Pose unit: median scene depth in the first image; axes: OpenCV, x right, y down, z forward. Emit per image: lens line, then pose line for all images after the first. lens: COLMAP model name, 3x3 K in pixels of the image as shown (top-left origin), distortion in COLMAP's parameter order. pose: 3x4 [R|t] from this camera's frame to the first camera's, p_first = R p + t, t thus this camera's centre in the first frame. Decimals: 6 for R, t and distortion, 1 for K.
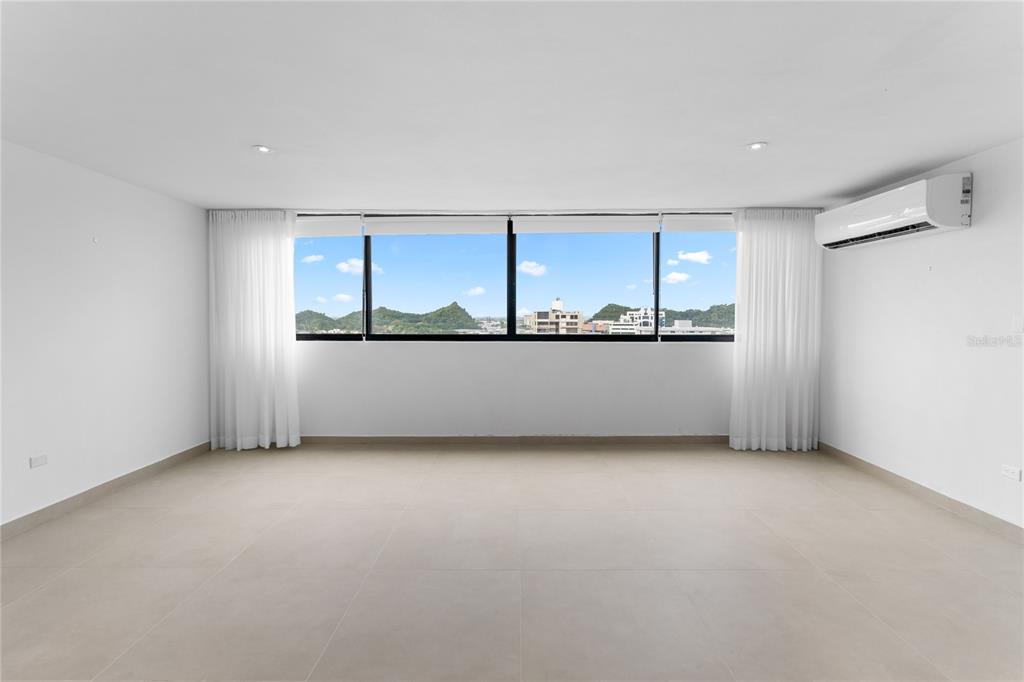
lens RADIAL K [[489.8, 0, 510.1], [0, 489.8, 336.2], [0, 0, 1]] dist [-0.001731, 0.000265]
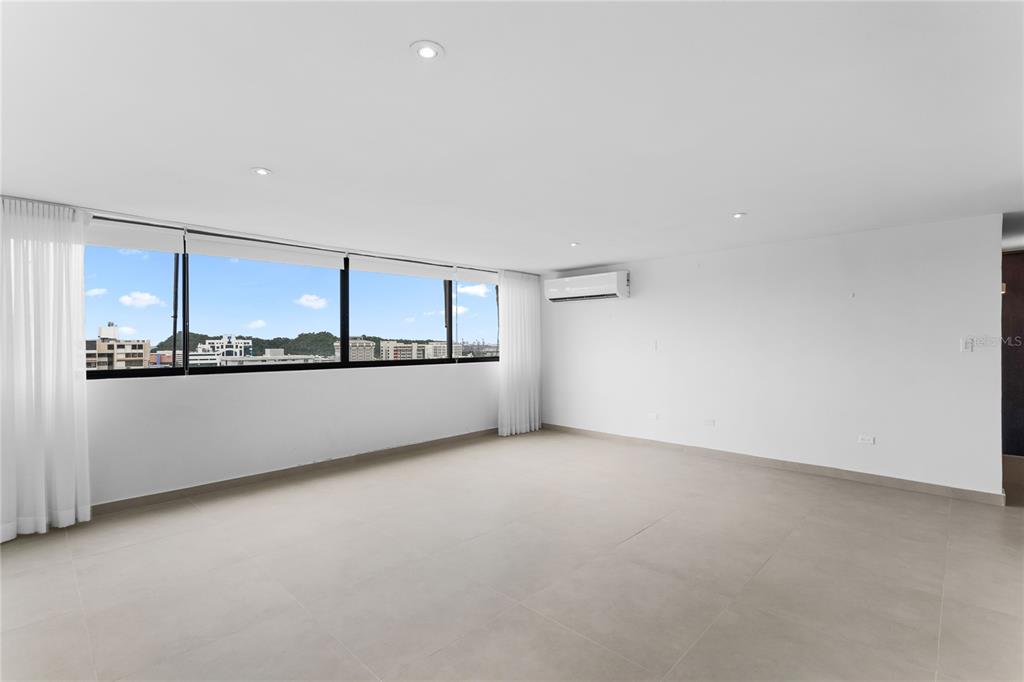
lens RADIAL K [[477.6, 0, 515.3], [0, 477.6, 339.9], [0, 0, 1]] dist [-0.000364, 0.000537]
pose [[0.682037, -0.002008, 0.731315, -0.521859], [0.038581, 0.998703, -0.033239, -0.002540], [-0.730300, 0.050885, 0.681229, 0.008400]]
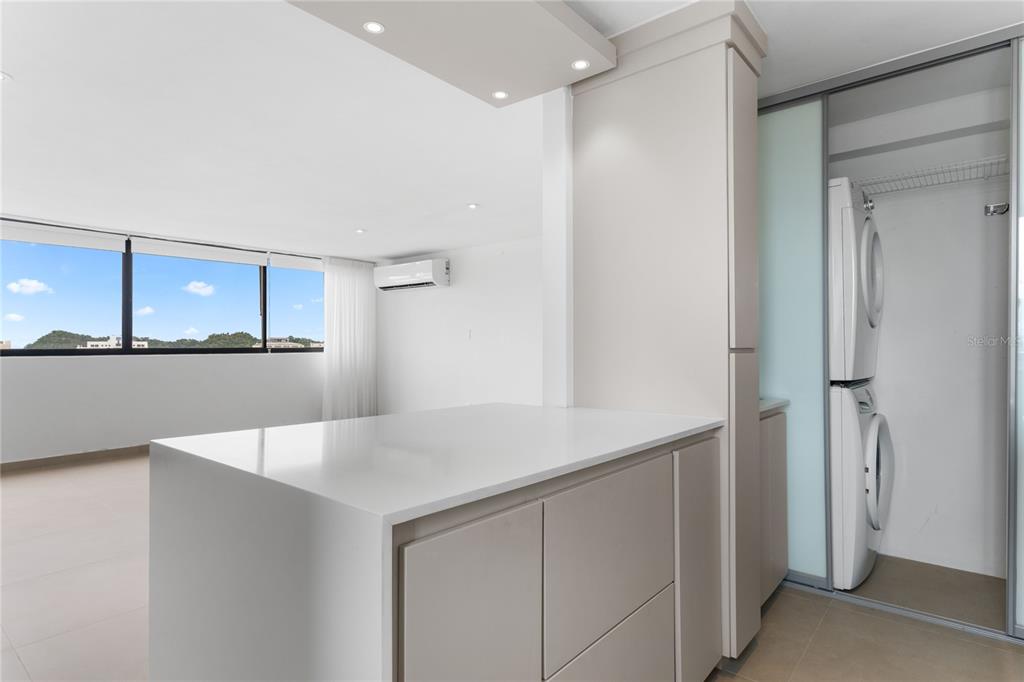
lens RADIAL K [[560.5, 0, 512.9], [0, 560.5, 338.8], [0, 0, 1]] dist [0.014994, -0.000661]
pose [[0.632425, 0.005660, 0.774601, -0.415816], [0.037940, 0.998547, -0.038272, 0.053681], [-0.773692, 0.053593, 0.631292, -0.395209]]
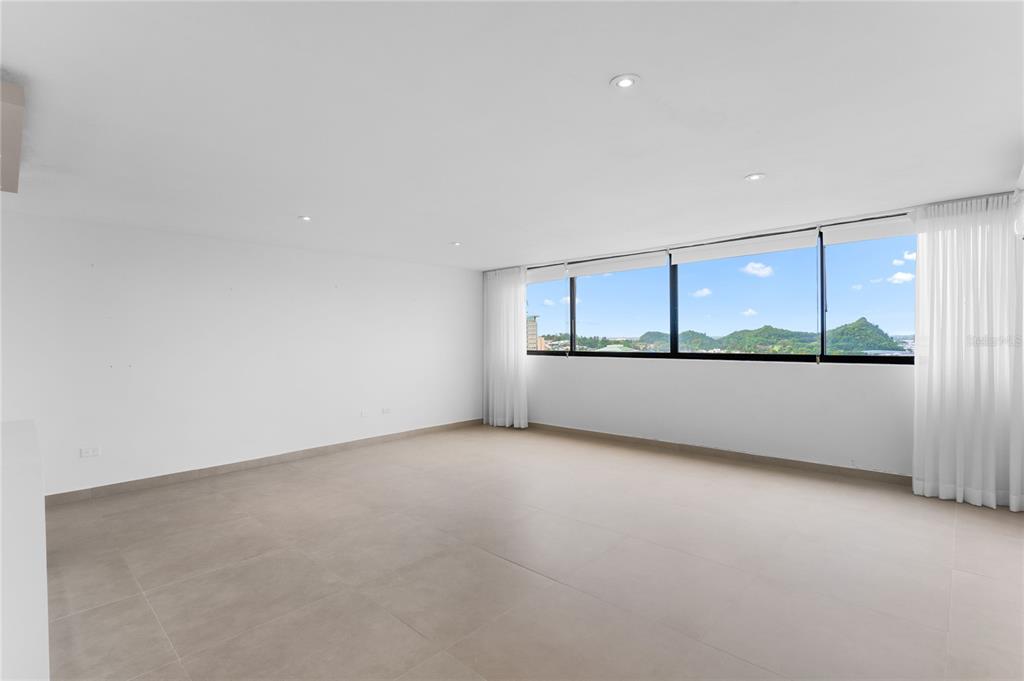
lens RADIAL K [[477.6, 0, 515.3], [0, 477.6, 339.4], [0, 0, 1]] dist [-0.000364, 0.000537]
pose [[0.737800, -0.006471, -0.674988, 0.489996], [-0.016494, 0.999483, -0.027611, 0.002164], [0.674818, 0.031505, 0.737311, -0.065585]]
